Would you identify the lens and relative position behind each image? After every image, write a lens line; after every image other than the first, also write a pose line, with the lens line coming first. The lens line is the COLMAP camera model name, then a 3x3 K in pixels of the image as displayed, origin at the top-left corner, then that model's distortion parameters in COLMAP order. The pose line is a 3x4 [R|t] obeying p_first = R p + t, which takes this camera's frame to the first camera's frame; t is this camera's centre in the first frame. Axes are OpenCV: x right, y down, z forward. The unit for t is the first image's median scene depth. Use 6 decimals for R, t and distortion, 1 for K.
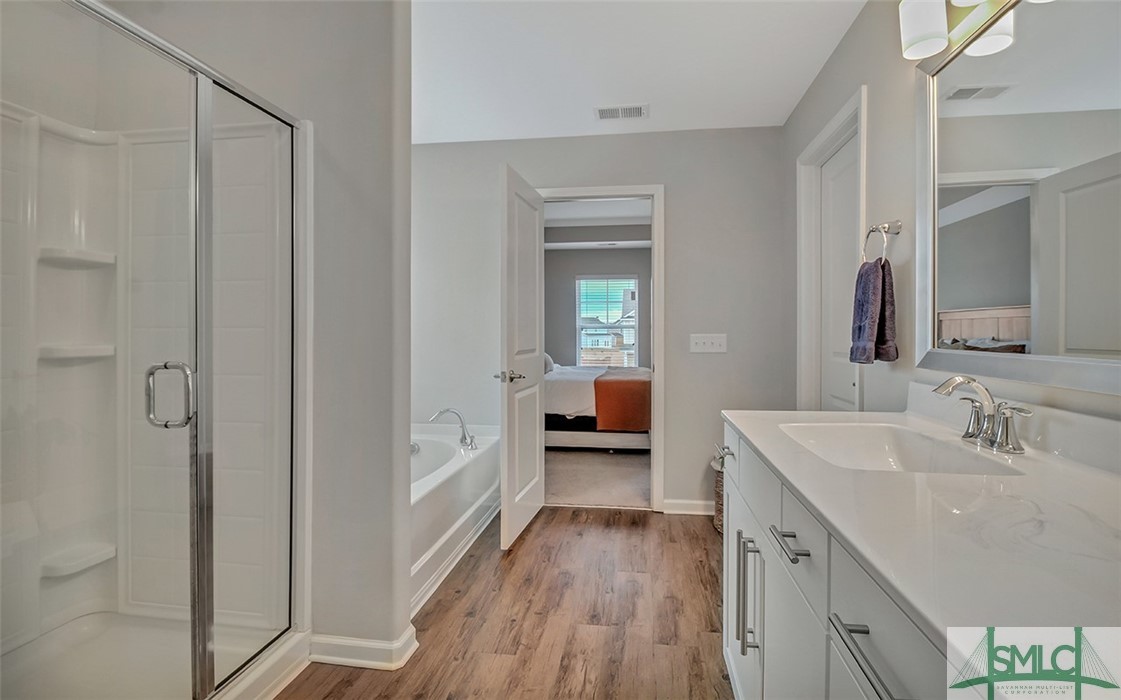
lens RADIAL K [[542.4, 0, 600.4], [0, 542.4, 350.7], [0, 0, 1]] dist [-0.000321, -0.010151]
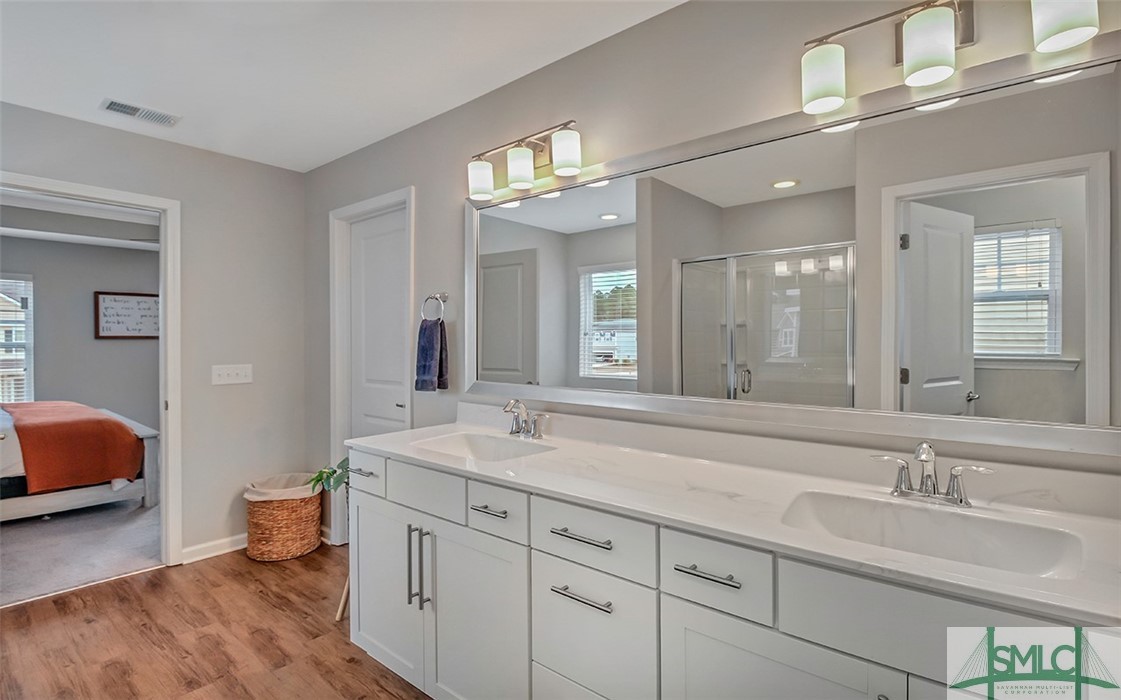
lens RADIAL K [[542.4, 0, 600.4], [0, 542.4, 350.7], [0, 0, 1]] dist [-0.000321, -0.010151]
pose [[0.474489, -0.009065, 0.880215, -0.427414], [0.010938, 0.999930, 0.004402, -0.066256], [-0.880193, 0.007539, 0.474556, -0.052076]]
